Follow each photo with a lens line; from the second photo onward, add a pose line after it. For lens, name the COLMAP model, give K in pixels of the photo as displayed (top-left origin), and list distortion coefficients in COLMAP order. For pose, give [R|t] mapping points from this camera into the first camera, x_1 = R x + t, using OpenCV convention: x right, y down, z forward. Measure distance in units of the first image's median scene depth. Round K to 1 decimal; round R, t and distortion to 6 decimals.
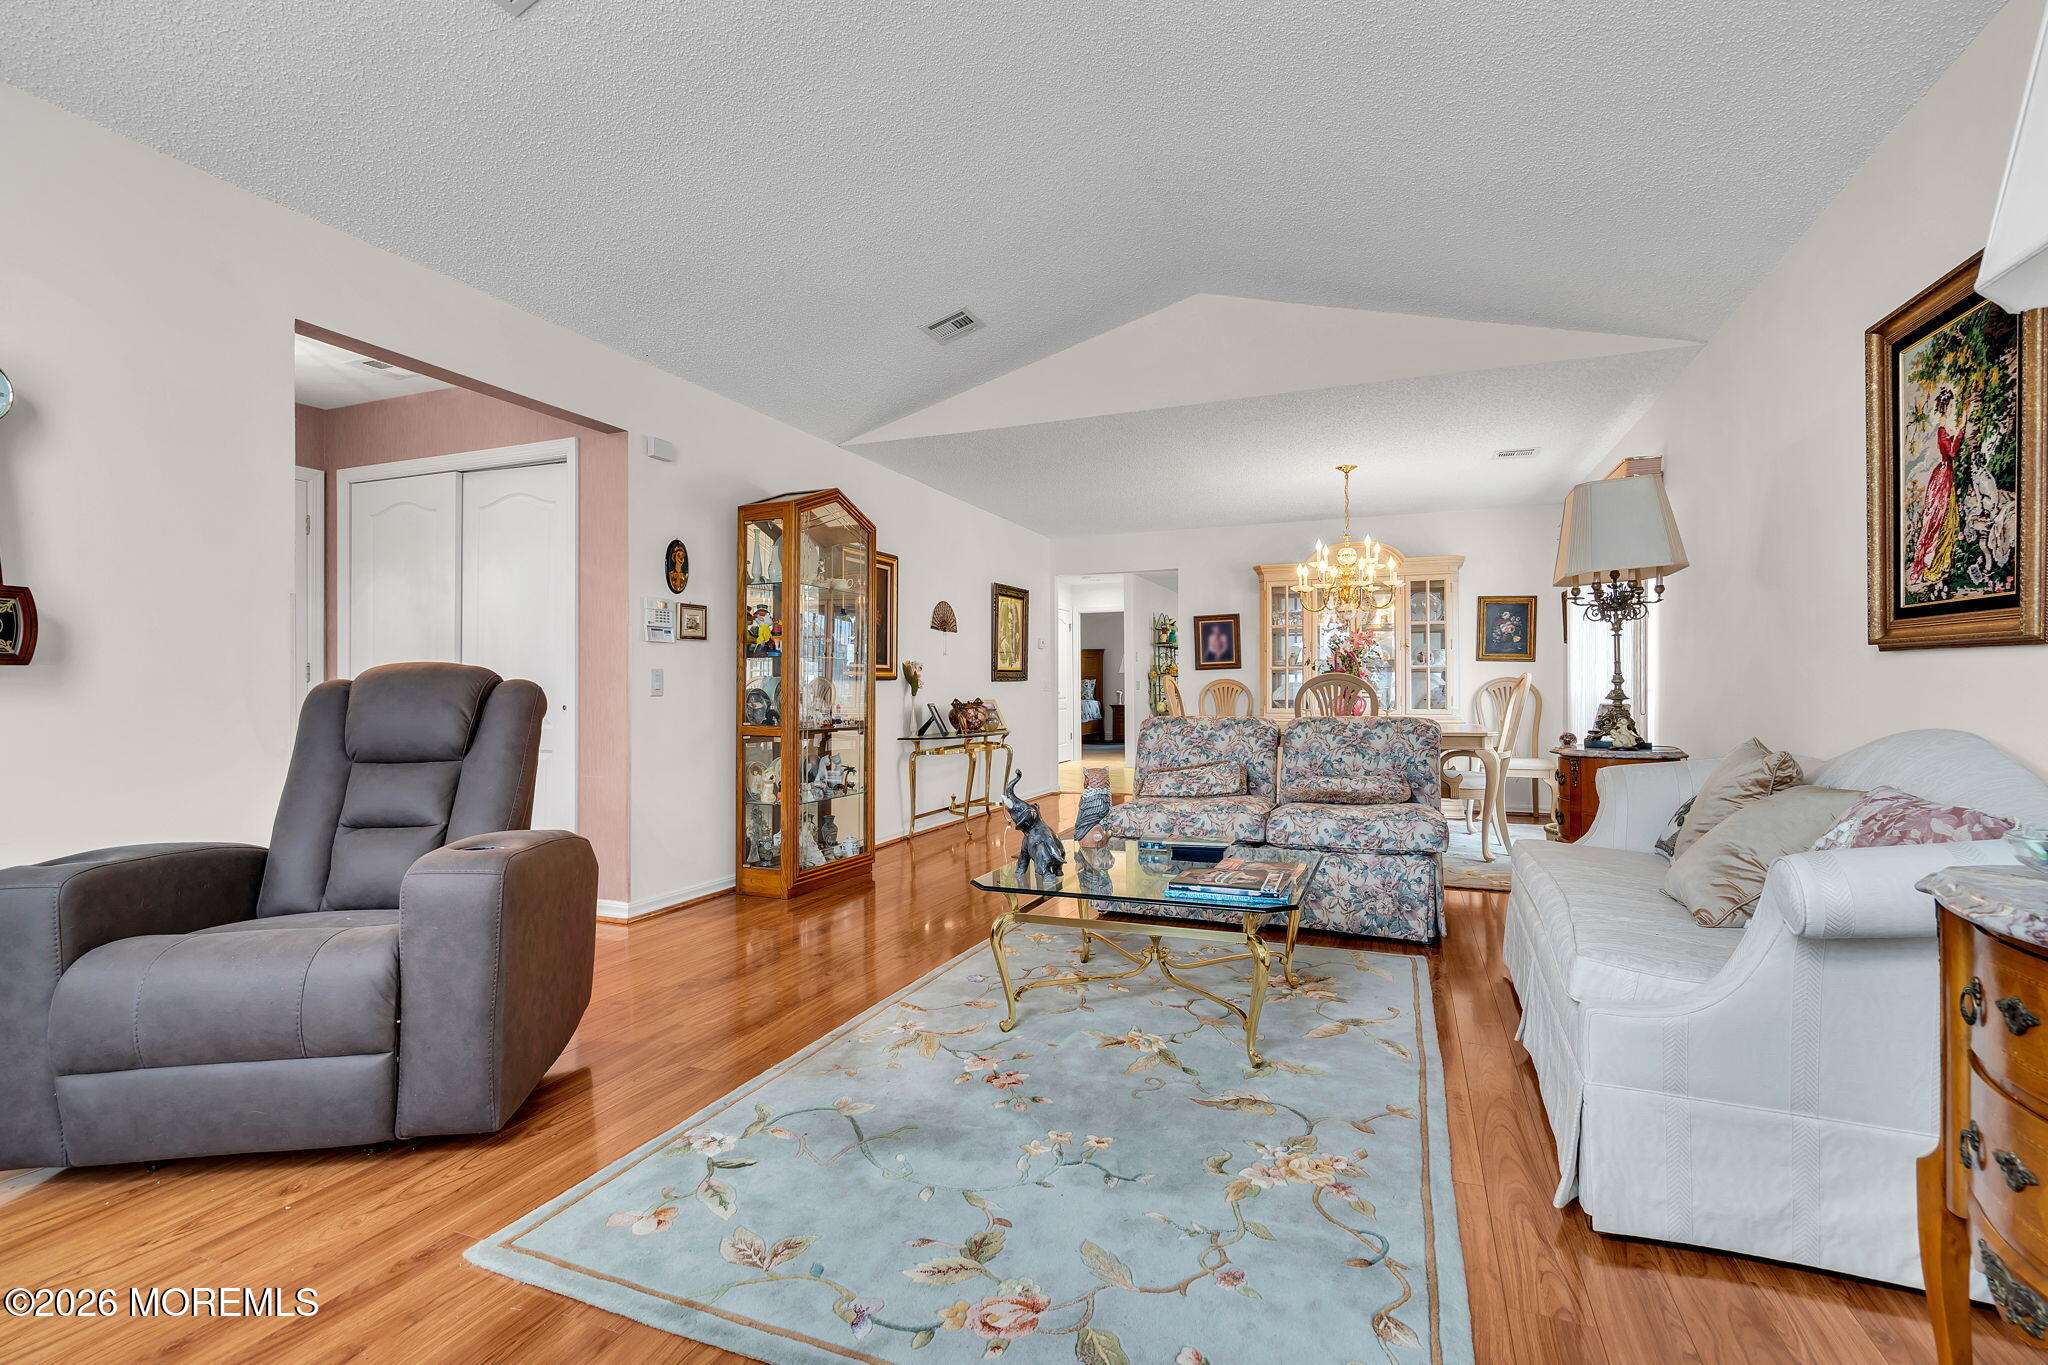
lens RADIAL K [[933.7, 0, 1023.3], [0, 933.7, 682.0], [0, 0, 1]] dist [0.000172, -0.000028]
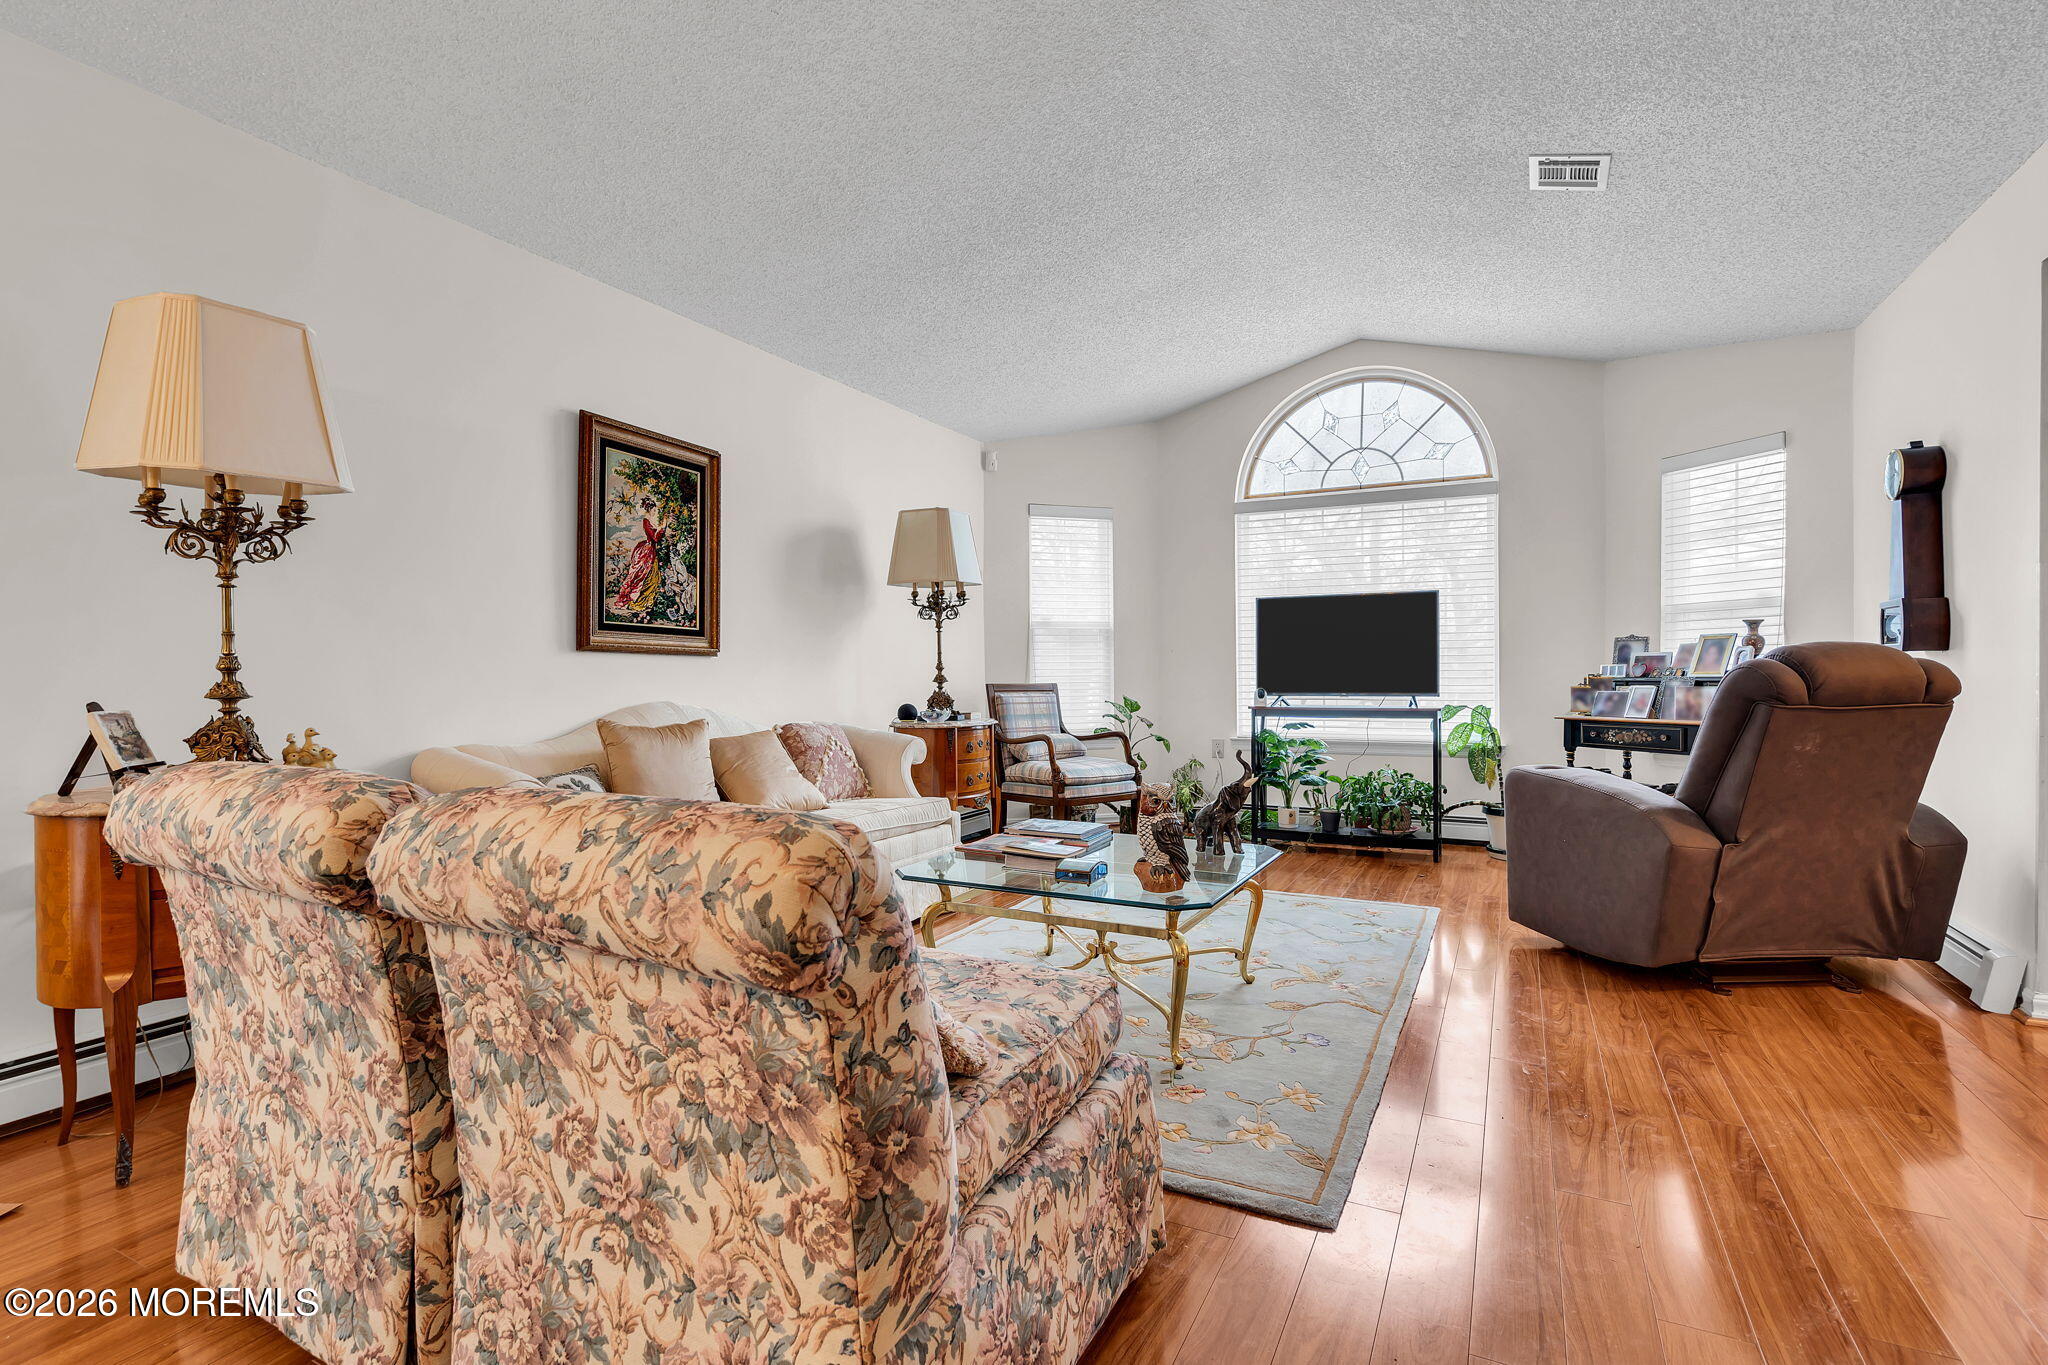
lens RADIAL K [[933.7, 0, 1025.1], [0, 933.7, 676.3], [0, 0, 1]] dist [0.000172, -0.000028]
pose [[-0.994453, 0.006742, 0.104964, 0.152258], [0.005943, 0.999951, -0.007921, 0.020505], [-0.105012, -0.007253, -0.994445, 2.581244]]
